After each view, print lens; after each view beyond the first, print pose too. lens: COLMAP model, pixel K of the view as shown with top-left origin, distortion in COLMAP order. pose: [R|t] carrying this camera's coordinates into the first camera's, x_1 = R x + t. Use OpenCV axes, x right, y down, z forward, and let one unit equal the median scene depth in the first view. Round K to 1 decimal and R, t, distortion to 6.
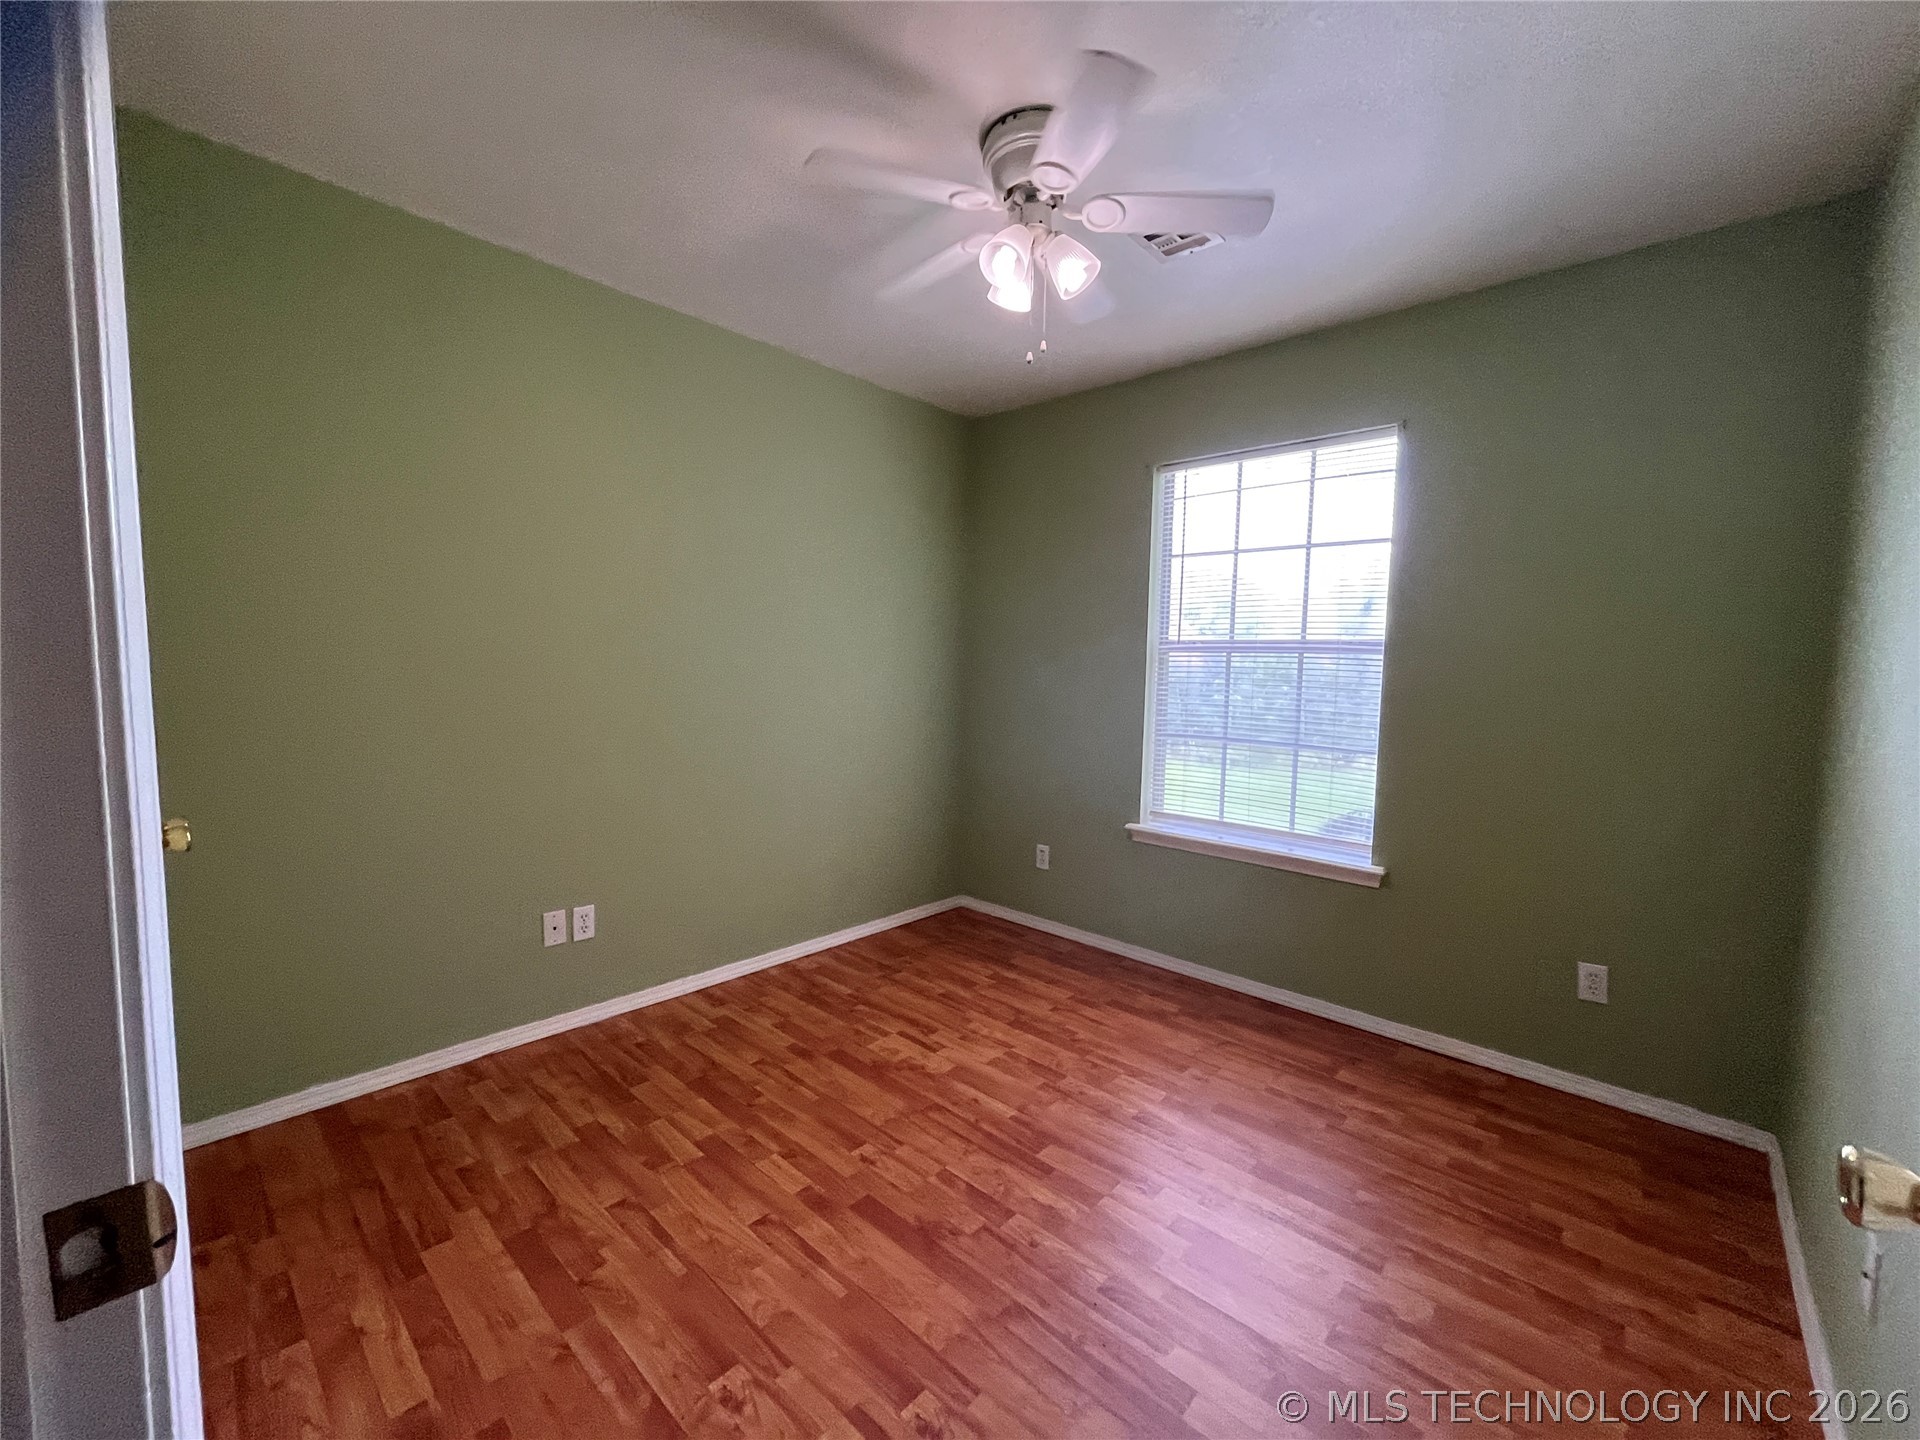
lens RADIAL K [[786.6, 0, 960.0], [0, 786.6, 720.0], [0, 0, 1]] dist [0.001797, 0.000580]
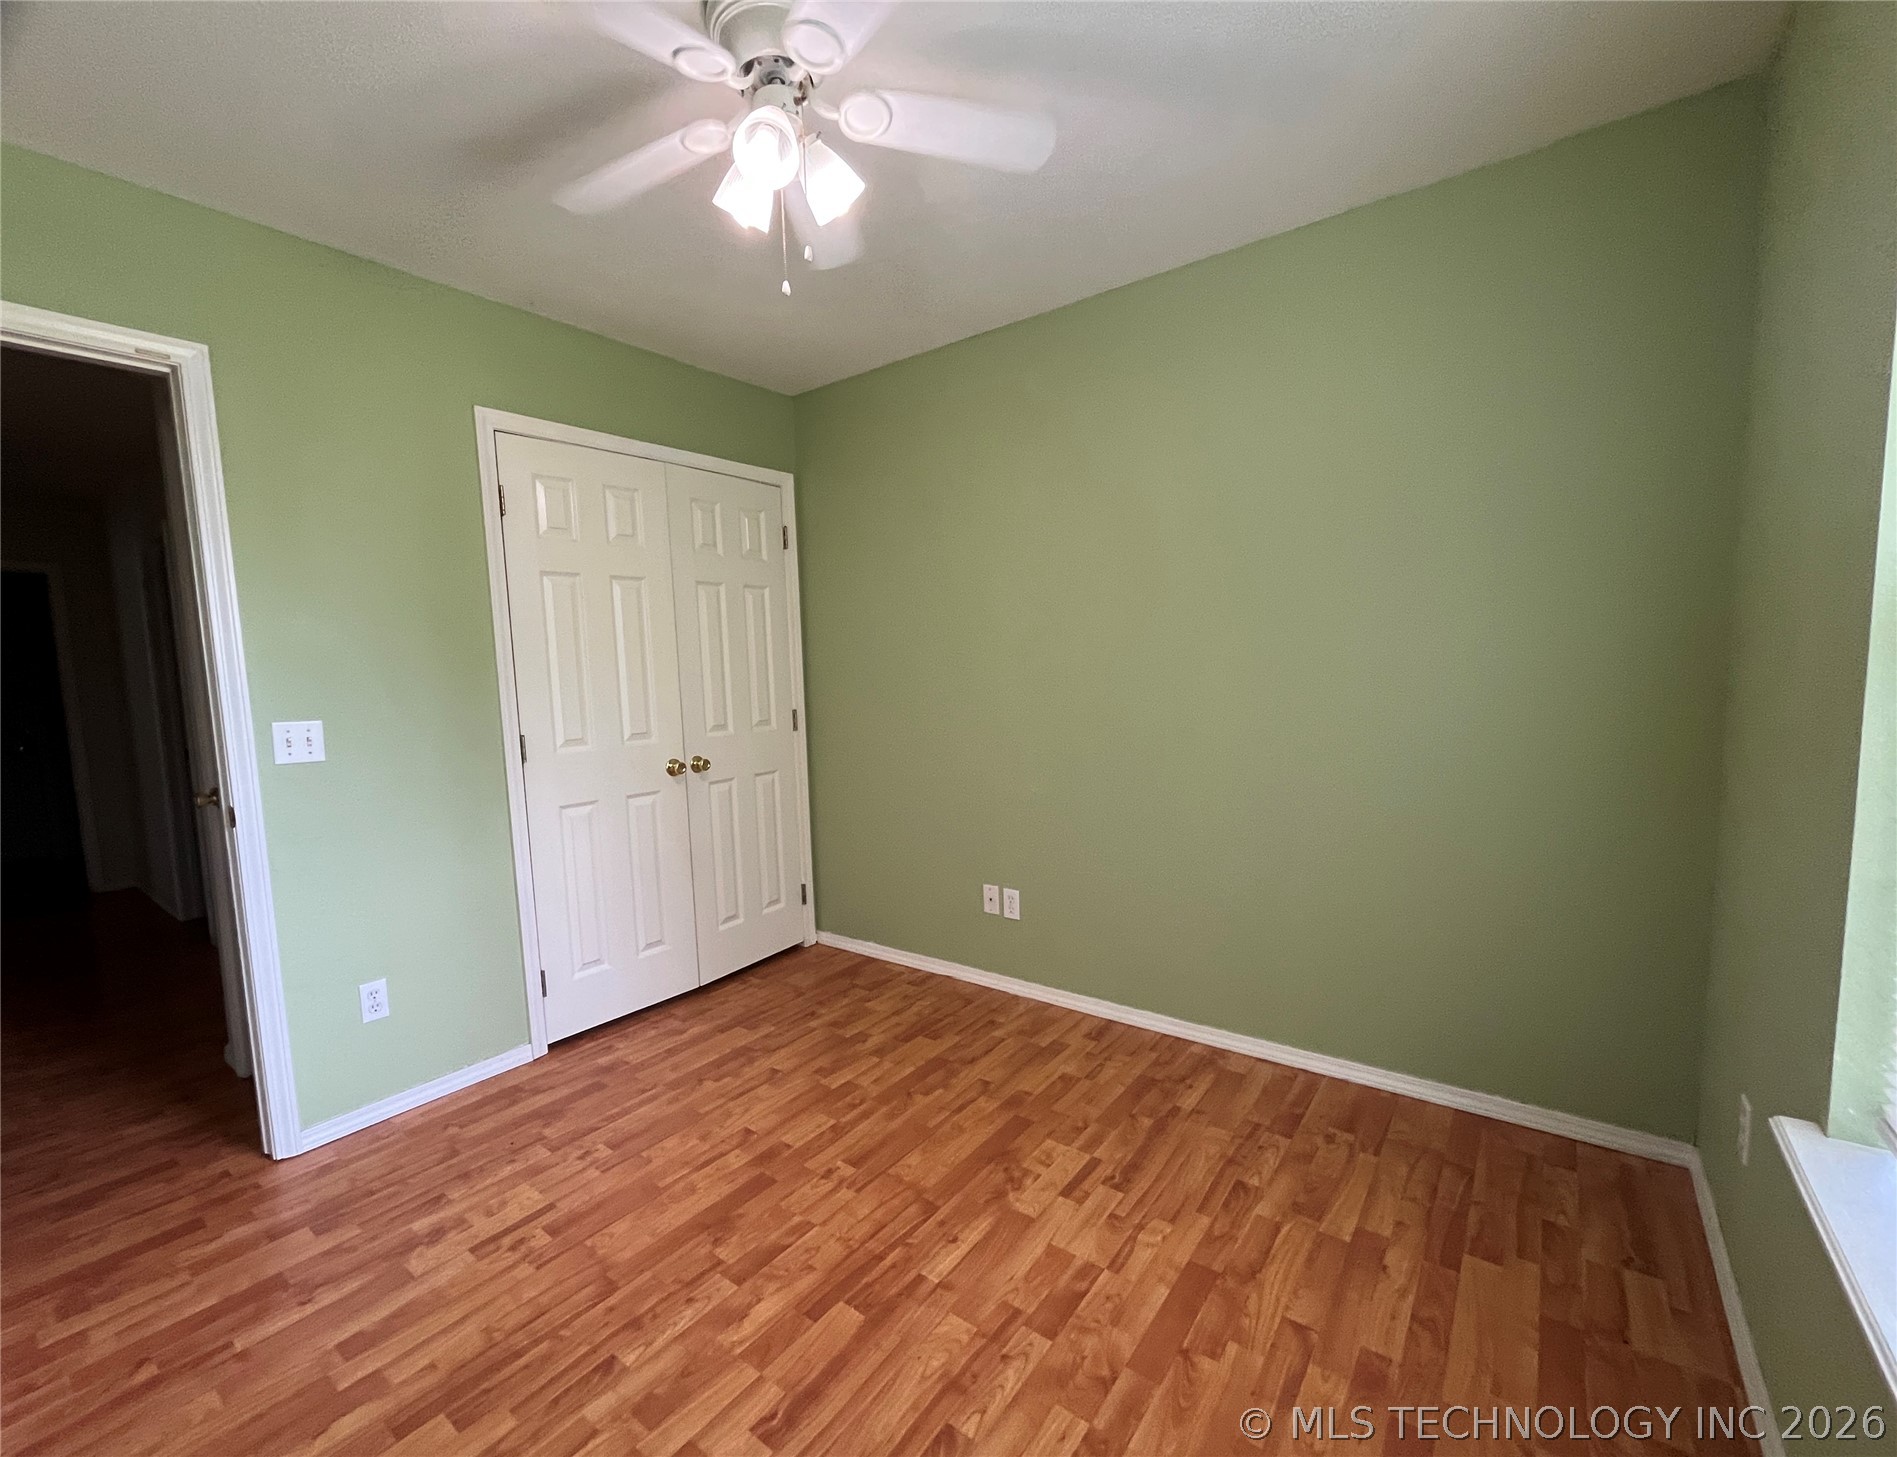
lens RADIAL K [[794.6, 0, 947.2], [0, 794.6, 750.6], [0, 0, 1]] dist [0.001465, 0.000252]
pose [[0.102245, 0.088235, -0.990838, 0.712788], [-0.038427, 0.995665, 0.084700, -0.081122], [0.994017, 0.029414, 0.105193, 0.807146]]
